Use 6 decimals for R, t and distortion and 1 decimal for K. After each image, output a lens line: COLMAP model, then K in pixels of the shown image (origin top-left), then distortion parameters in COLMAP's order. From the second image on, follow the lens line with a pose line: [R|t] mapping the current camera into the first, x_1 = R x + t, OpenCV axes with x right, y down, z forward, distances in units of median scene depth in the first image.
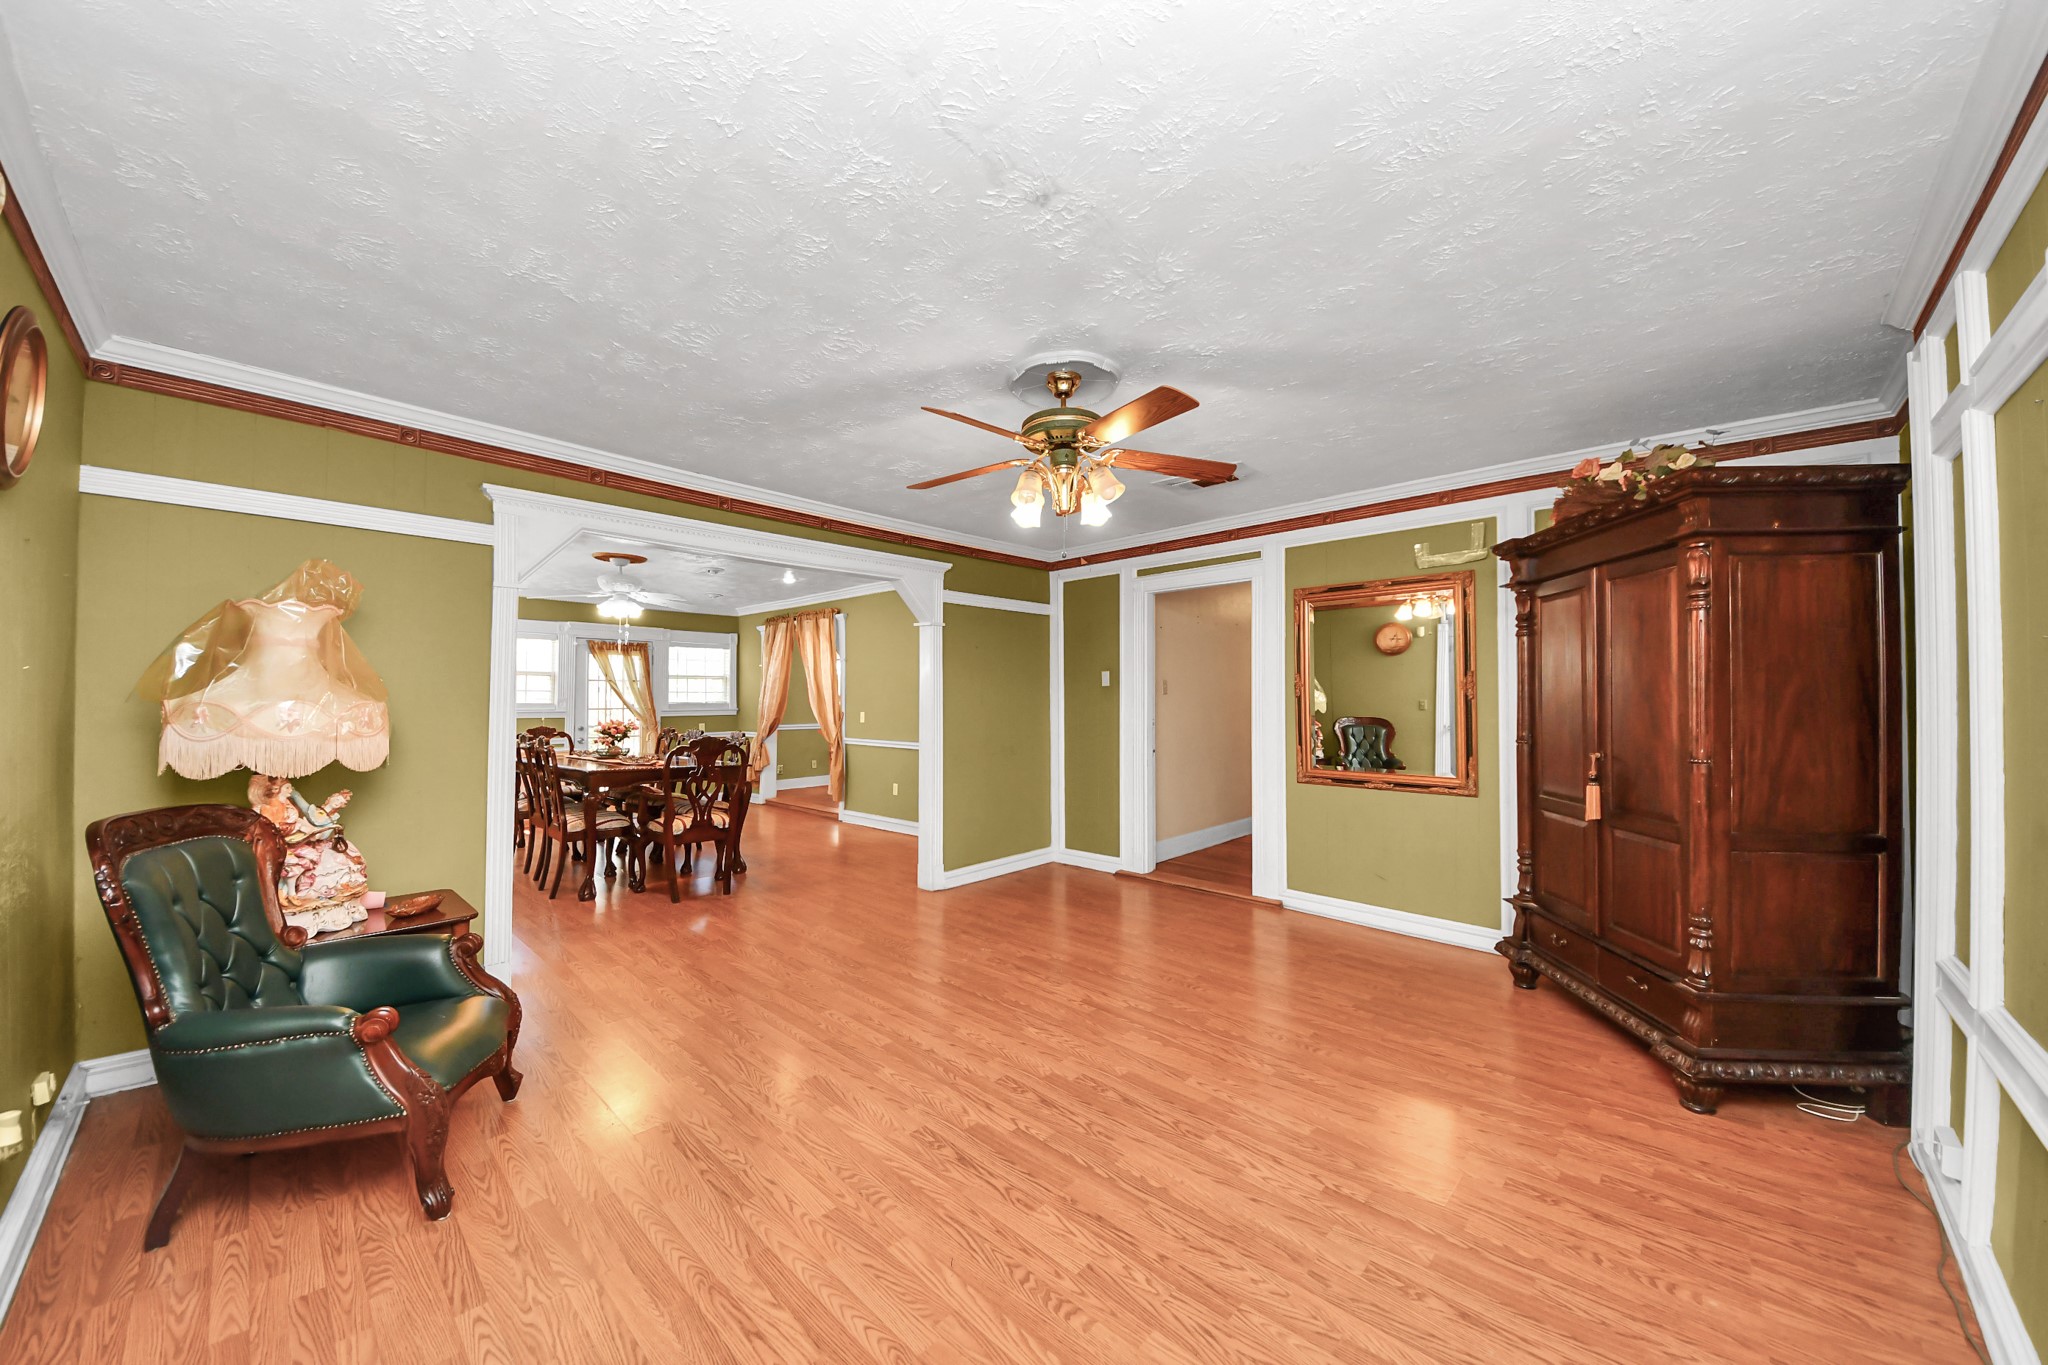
lens RADIAL K [[746.8, 0, 1017.1], [0, 746.8, 691.4], [0, 0, 1]] dist [0.000689, -0.000033]
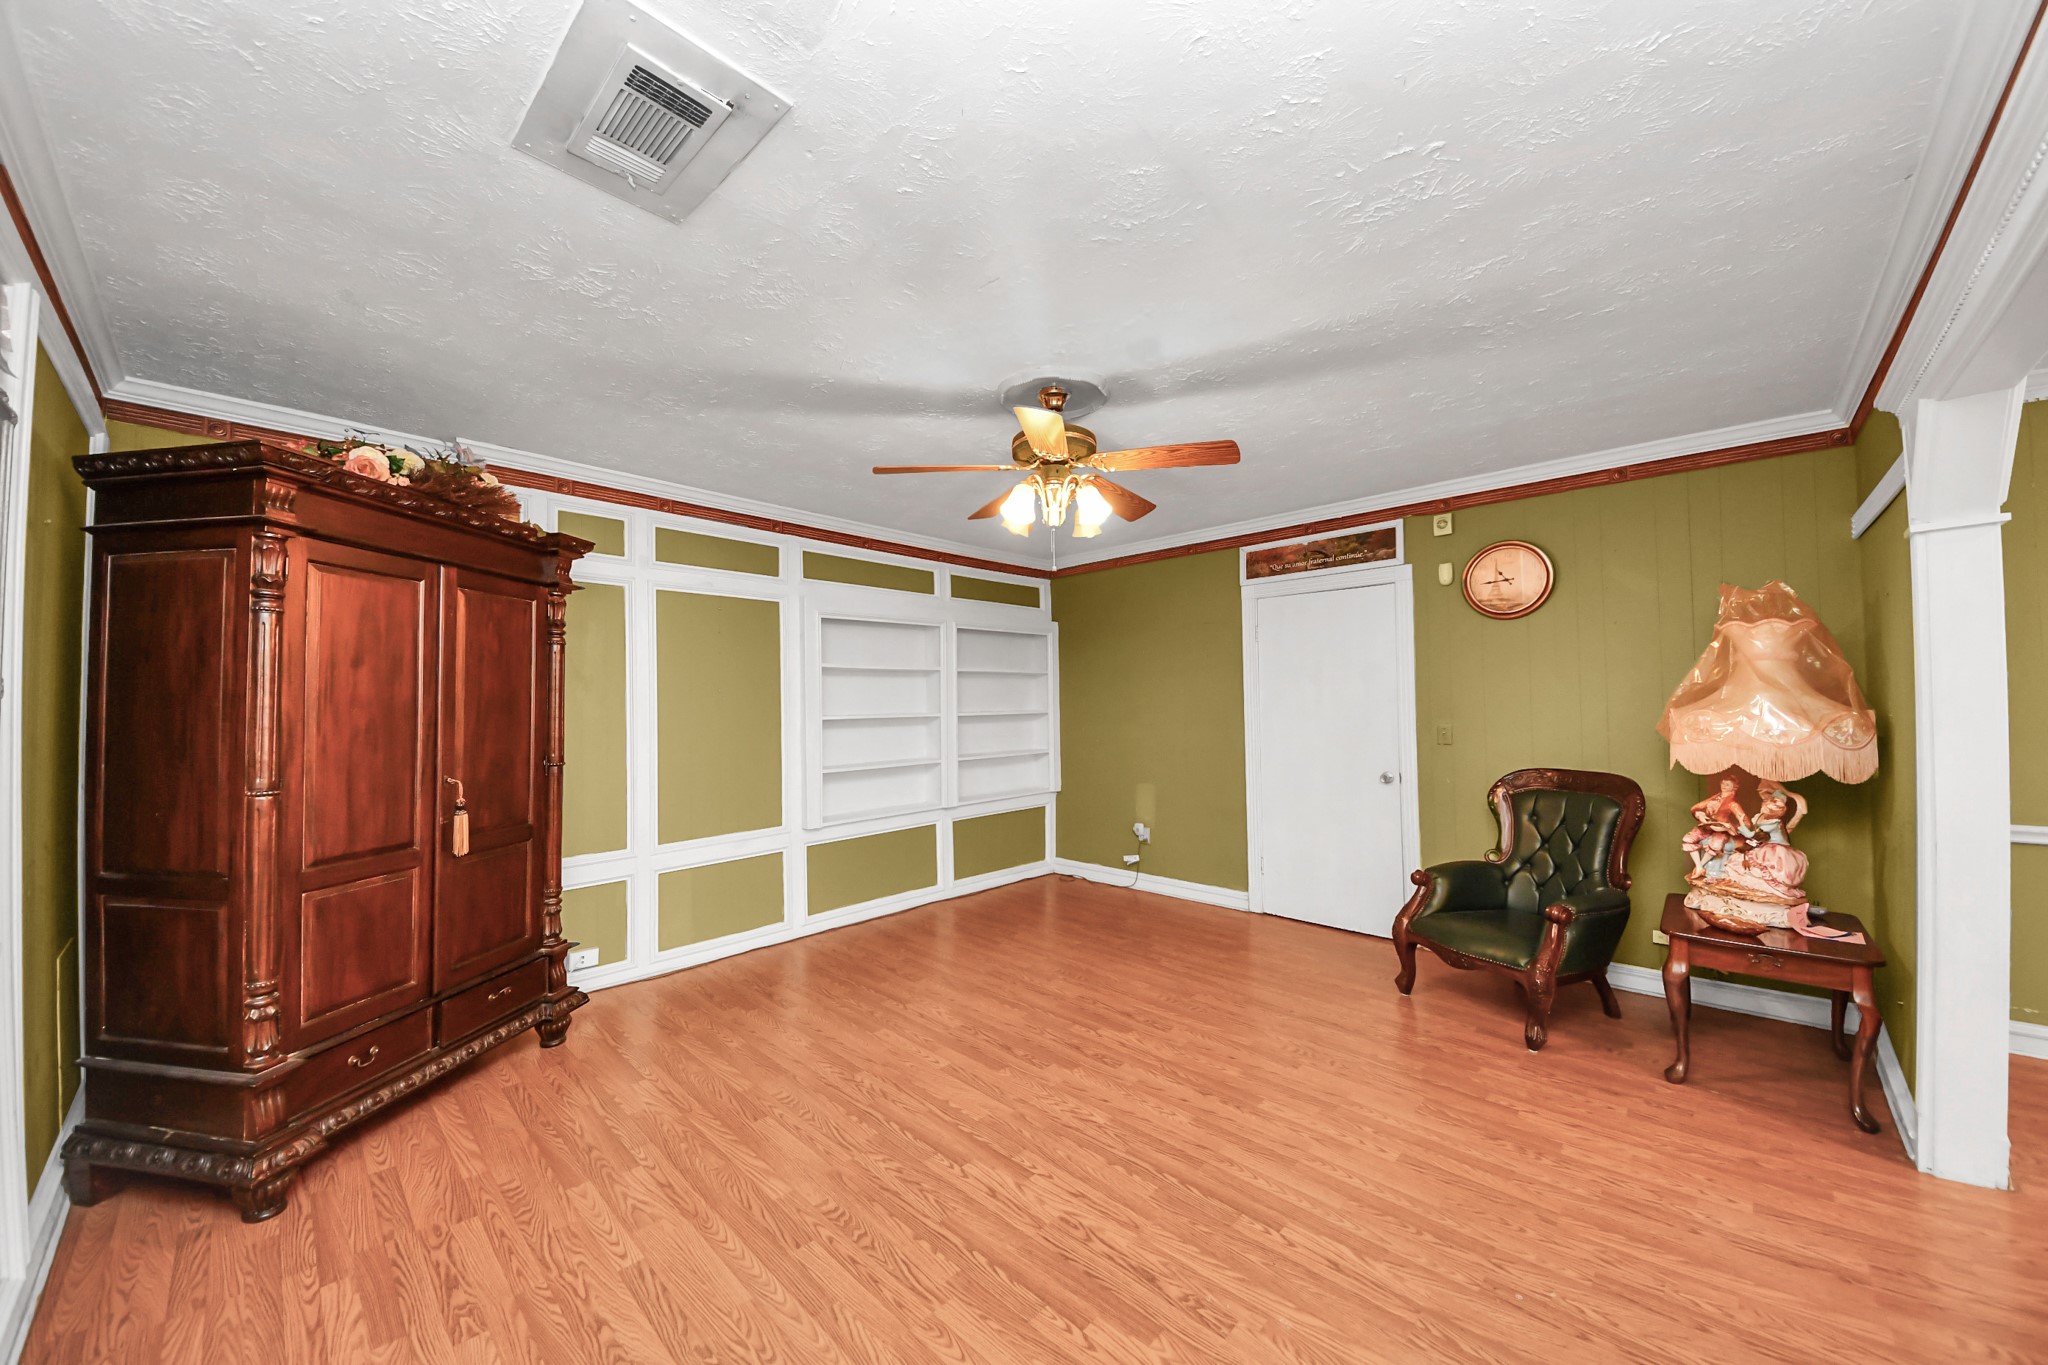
lens RADIAL K [[746.8, 0, 1025.9], [0, 746.8, 685.3], [0, 0, 1]] dist [0.000689, -0.000033]
pose [[-0.999947, 0.006986, -0.007534, 0.112498], [0.007281, 0.999176, -0.039936, 0.014501], [0.007249, -0.039989, -0.999174, 2.020269]]
